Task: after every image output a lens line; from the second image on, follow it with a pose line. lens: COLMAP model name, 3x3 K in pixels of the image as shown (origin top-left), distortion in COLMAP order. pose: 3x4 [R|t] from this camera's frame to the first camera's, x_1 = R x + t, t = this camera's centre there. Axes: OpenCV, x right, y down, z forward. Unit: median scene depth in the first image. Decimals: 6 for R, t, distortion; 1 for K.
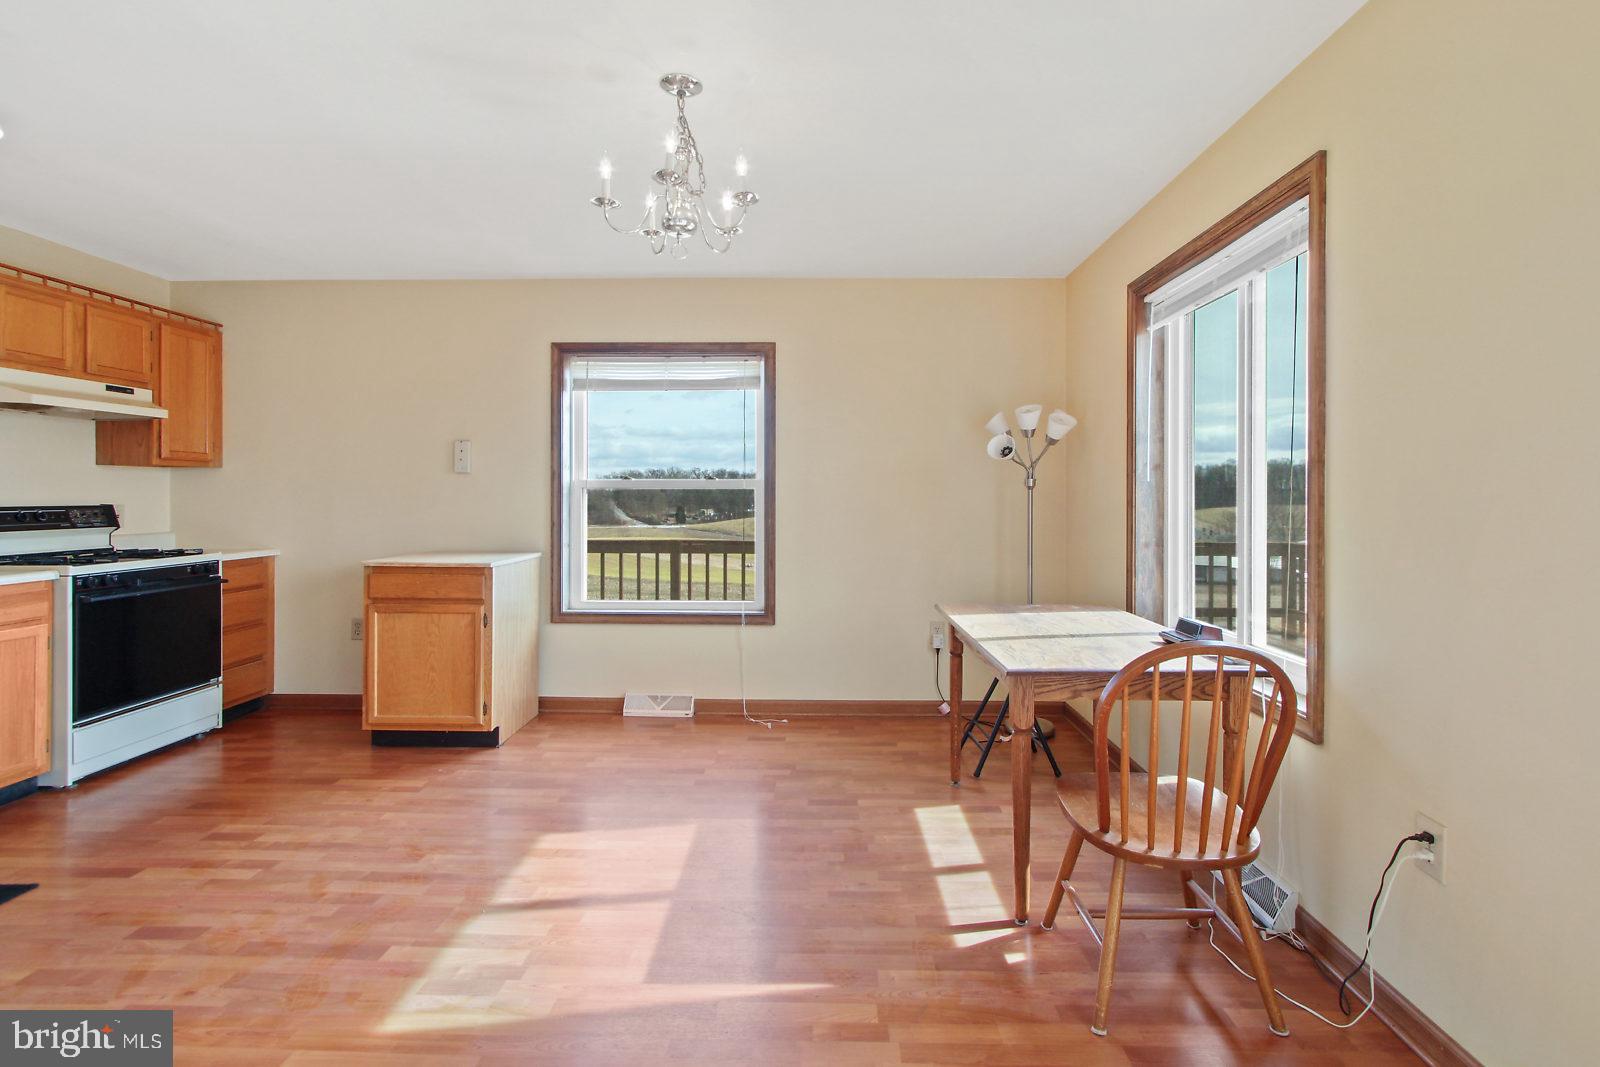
lens RADIAL K [[740.9, 0, 808.9], [0, 740.9, 494.8], [0, 0, 1]] dist [0.004103, 0.001219]
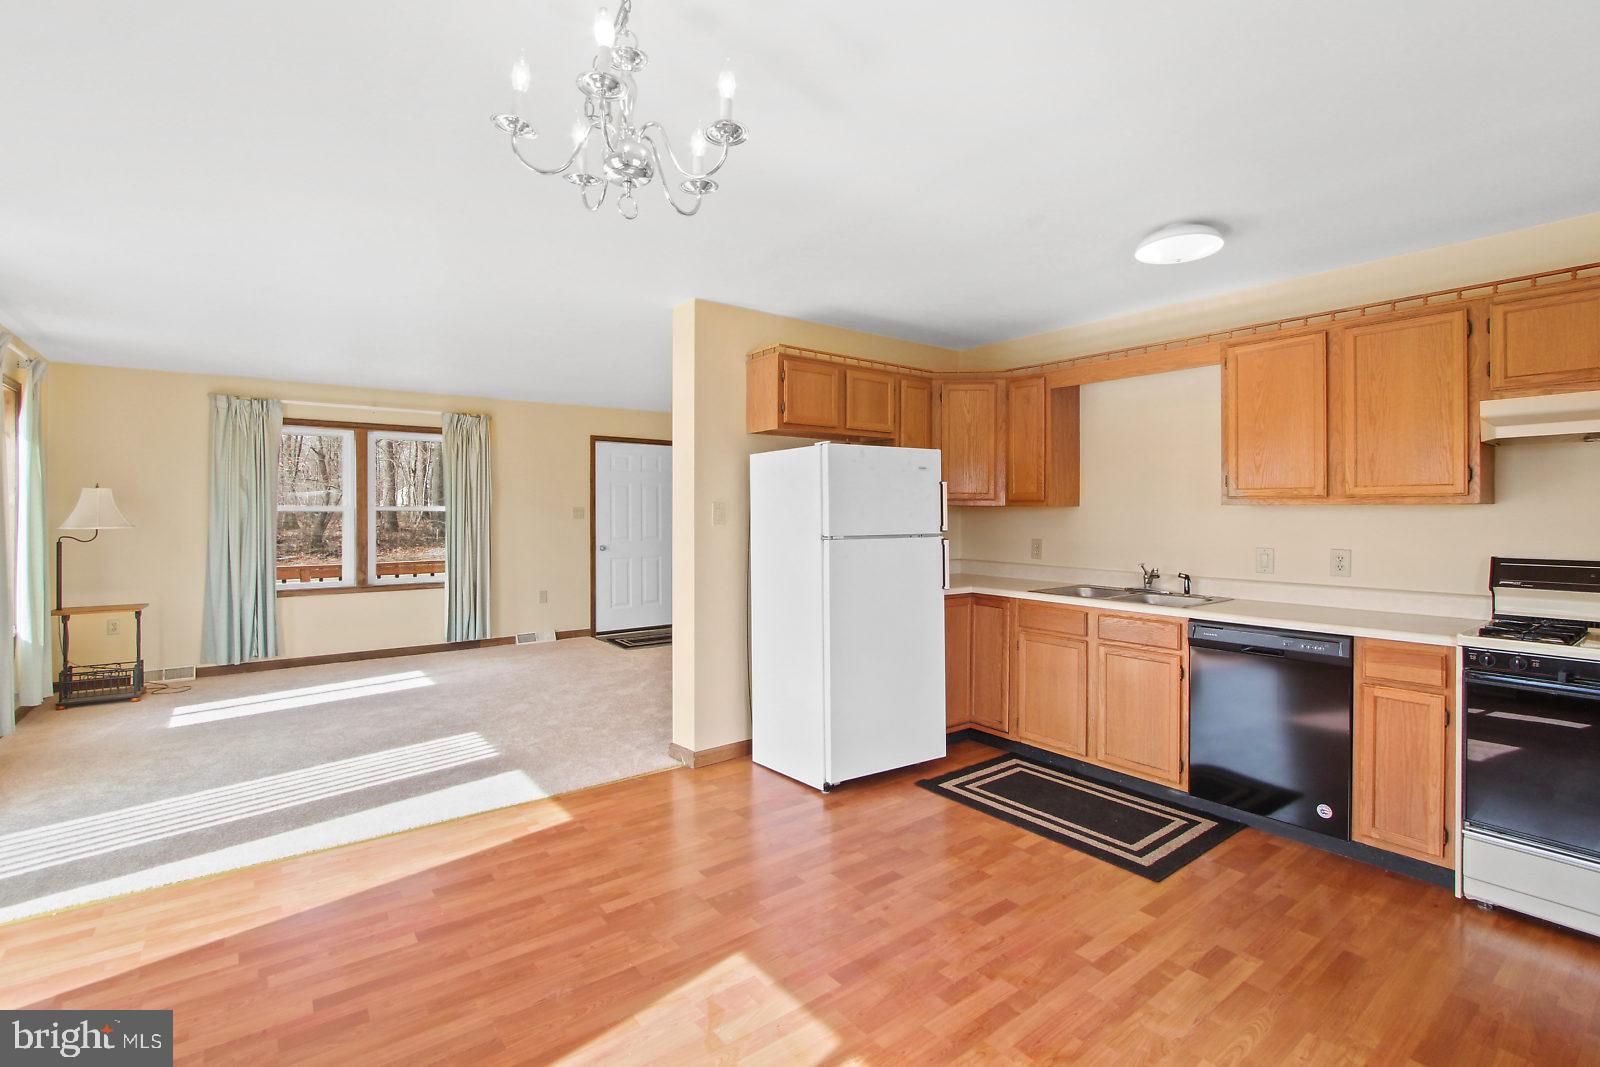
lens RADIAL K [[741.5, 0, 802.3], [0, 741.5, 507.0], [0, 0, 1]] dist [-0.015411, -0.000133]
pose [[-0.776522, -0.006542, -0.630056, 0.078262], [-0.002072, 0.999967, -0.007830, -0.032129], [0.630086, -0.004775, -0.776510, 0.998015]]
